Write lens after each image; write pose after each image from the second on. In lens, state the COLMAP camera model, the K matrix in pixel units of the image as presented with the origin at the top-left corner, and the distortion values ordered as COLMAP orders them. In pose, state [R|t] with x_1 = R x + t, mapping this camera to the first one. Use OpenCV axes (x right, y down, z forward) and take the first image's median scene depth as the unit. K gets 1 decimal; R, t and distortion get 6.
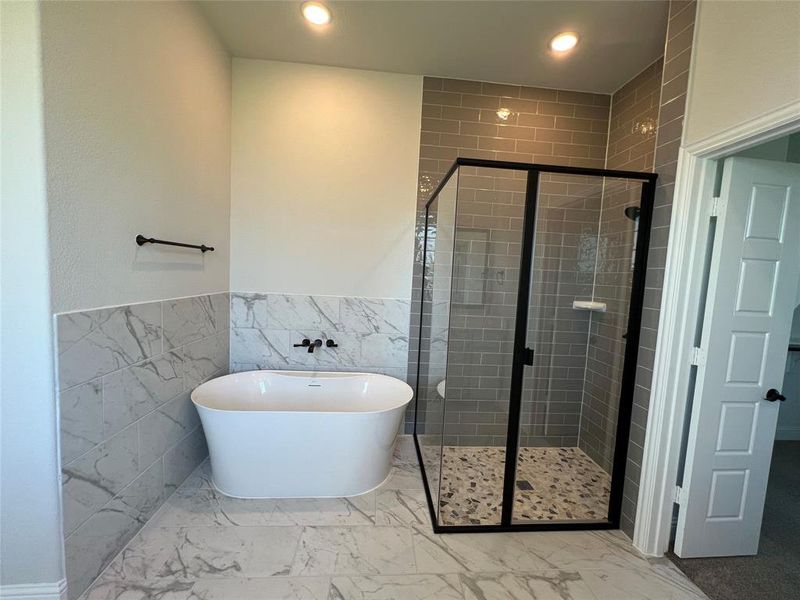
lens RADIAL K [[325.8, 0, 402.0], [0, 325.8, 300.1], [0, 0, 1]] dist [-0.001831, 0.000609]
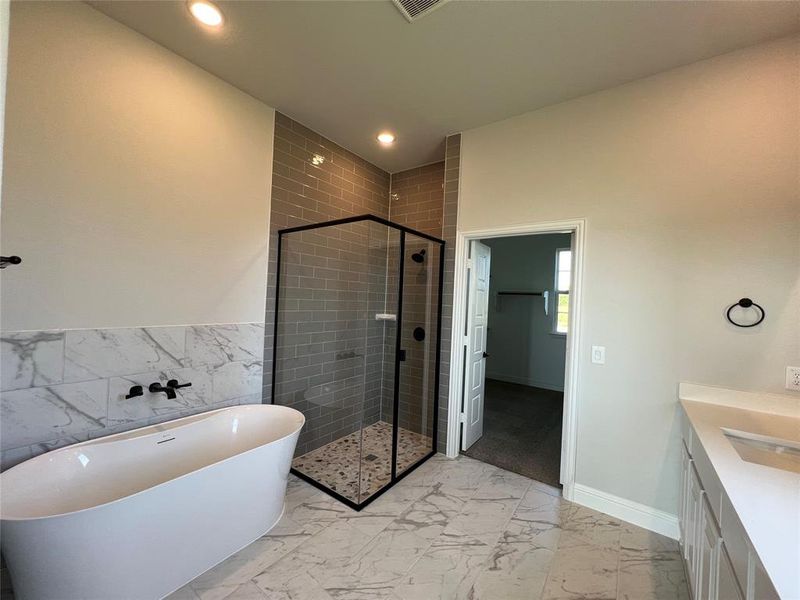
lens RADIAL K [[325.8, 0, 404.1], [0, 325.8, 300.0], [0, 0, 1]] dist [-0.001831, 0.000609]
pose [[0.635066, -0.026248, 0.772012, -0.484718], [0.052043, 0.998606, -0.008859, -0.040455], [-0.770703, 0.045804, 0.635547, 0.034783]]
